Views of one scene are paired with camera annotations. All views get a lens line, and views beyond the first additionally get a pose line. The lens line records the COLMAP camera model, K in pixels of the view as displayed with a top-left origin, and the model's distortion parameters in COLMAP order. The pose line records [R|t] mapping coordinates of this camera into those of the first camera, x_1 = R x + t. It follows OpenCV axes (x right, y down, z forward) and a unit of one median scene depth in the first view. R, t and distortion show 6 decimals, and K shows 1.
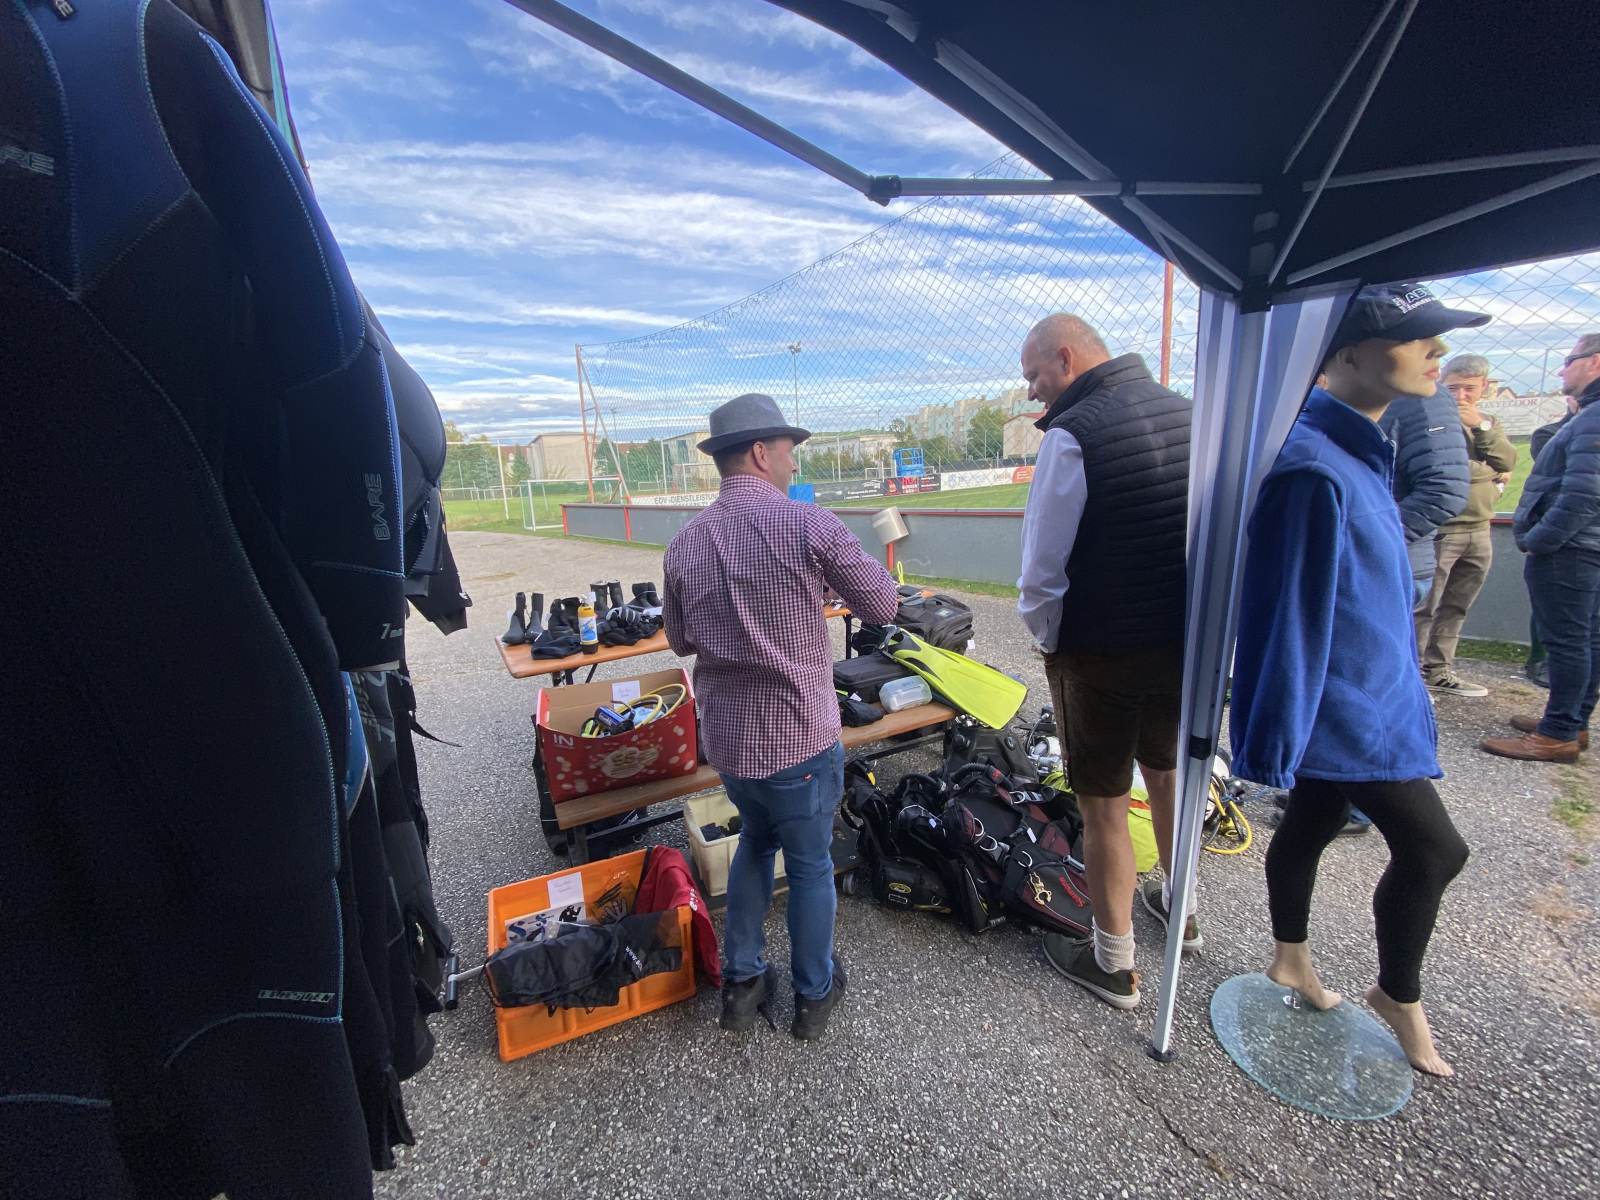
lens RADIAL K [[647.5, 0, 795.4], [0, 647.5, 591.6], [0, 0, 1]] dist [-0.011254, -0.003836]
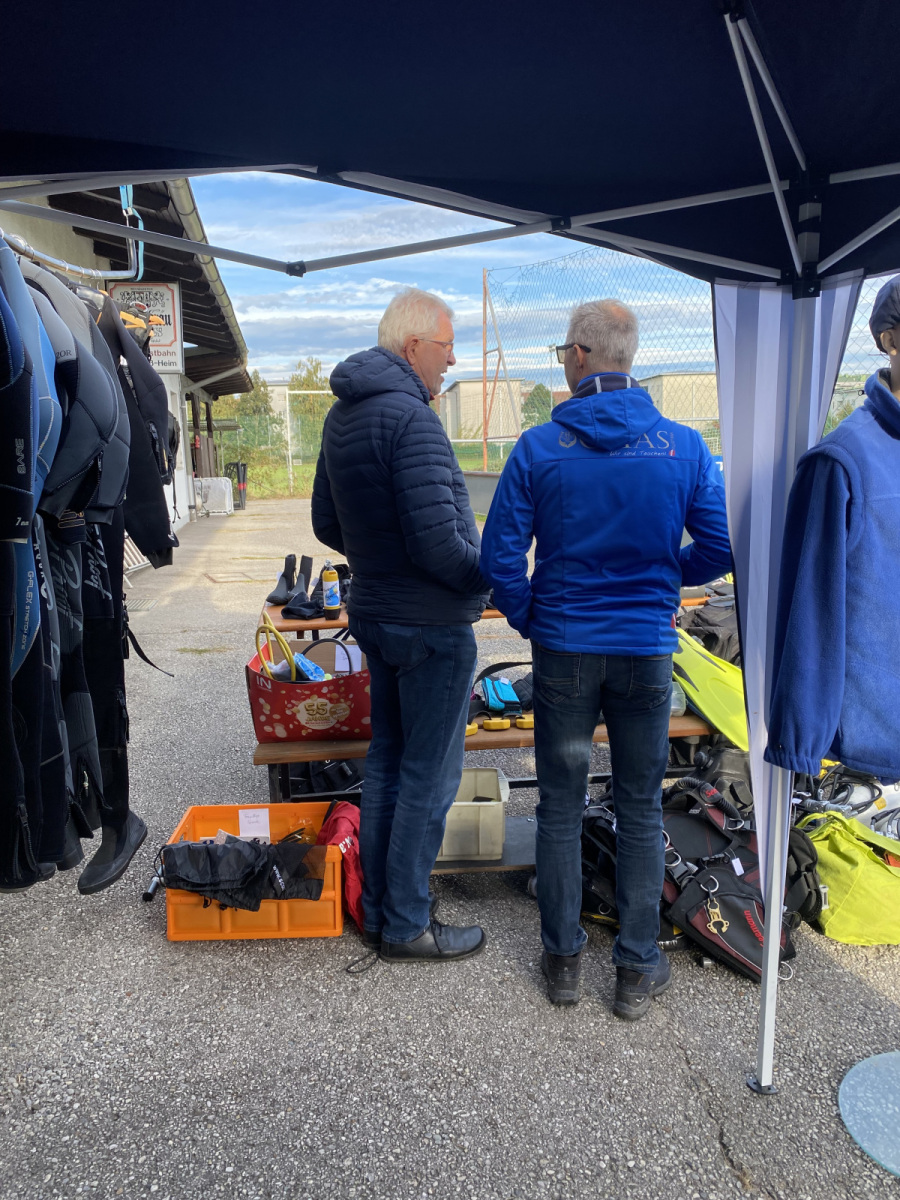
lens RADIAL K [[913.7, 0, 473.6], [0, 913.7, 590.6], [0, 0, 1]] dist [0.010073, -0.028462]
pose [[0.935728, 0.082640, -0.342906, 0.575082], [-0.086620, 0.996234, 0.003721, 0.048175], [0.341922, 0.026220, 0.939362, -0.382926]]
